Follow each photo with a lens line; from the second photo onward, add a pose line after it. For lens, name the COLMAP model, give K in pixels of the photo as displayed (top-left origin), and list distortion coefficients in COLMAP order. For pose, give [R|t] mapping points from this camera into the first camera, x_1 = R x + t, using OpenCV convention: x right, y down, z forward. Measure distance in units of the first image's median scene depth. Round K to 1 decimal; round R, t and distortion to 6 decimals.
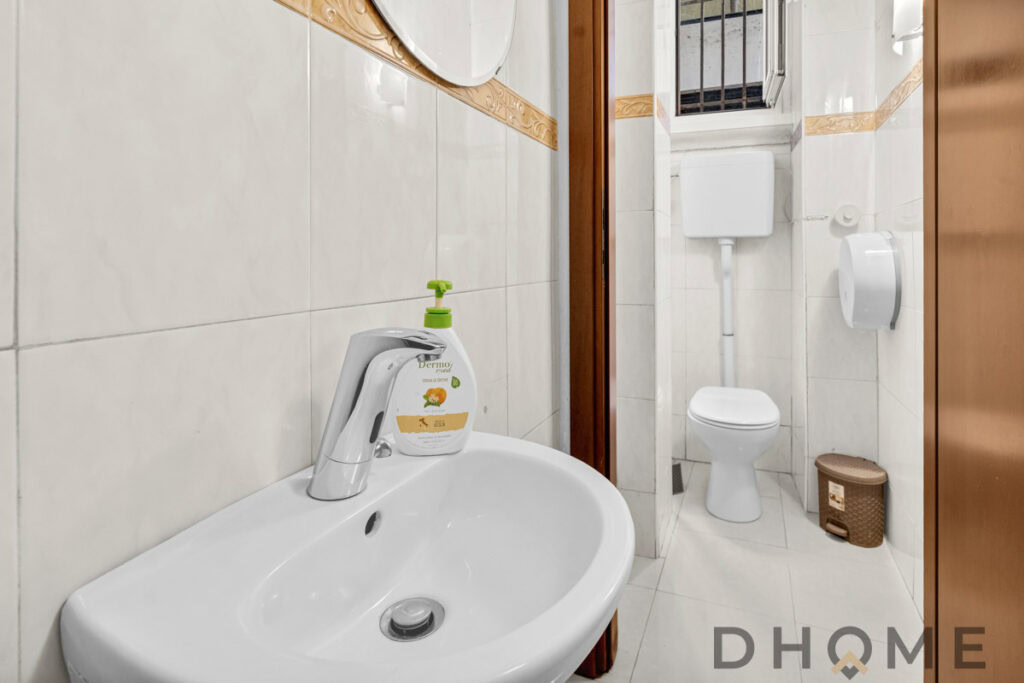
lens RADIAL K [[604.8, 0, 513.5], [0, 604.8, 262.3], [0, 0, 1]] dist [-0.003816, 0.001017]
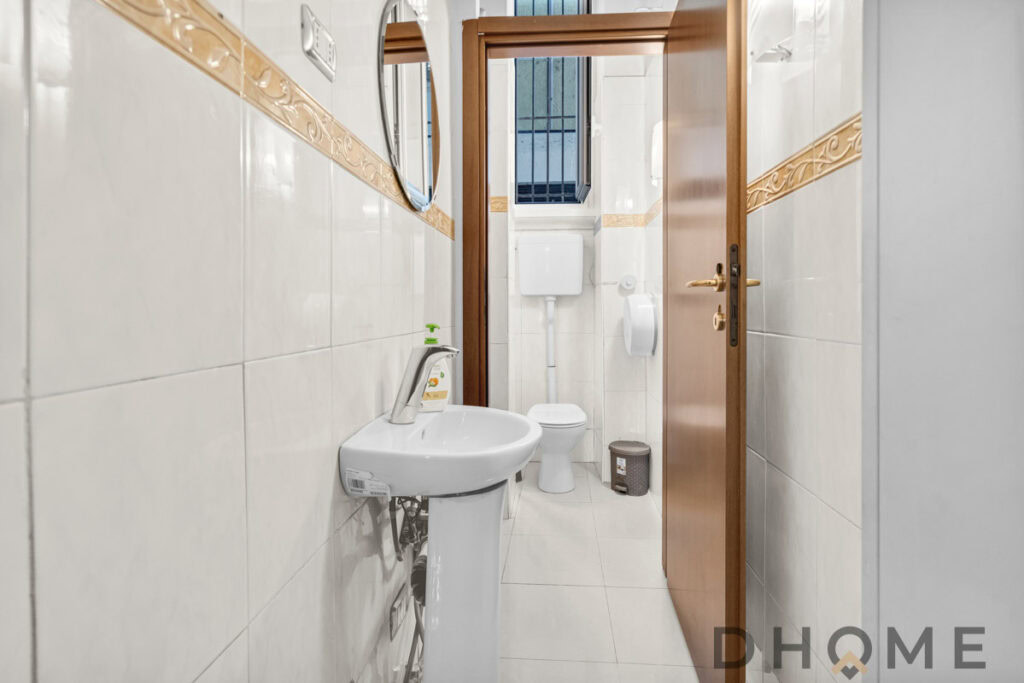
lens RADIAL K [[510.4, 0, 532.4], [0, 510.4, 346.1], [0, 0, 1]] dist [-0.005710, 0.001282]
pose [[0.951332, -0.025350, 0.307123, -0.063353], [0.006047, 0.997955, 0.063641, 0.000105], [-0.308108, -0.058687, 0.949539, -0.129552]]
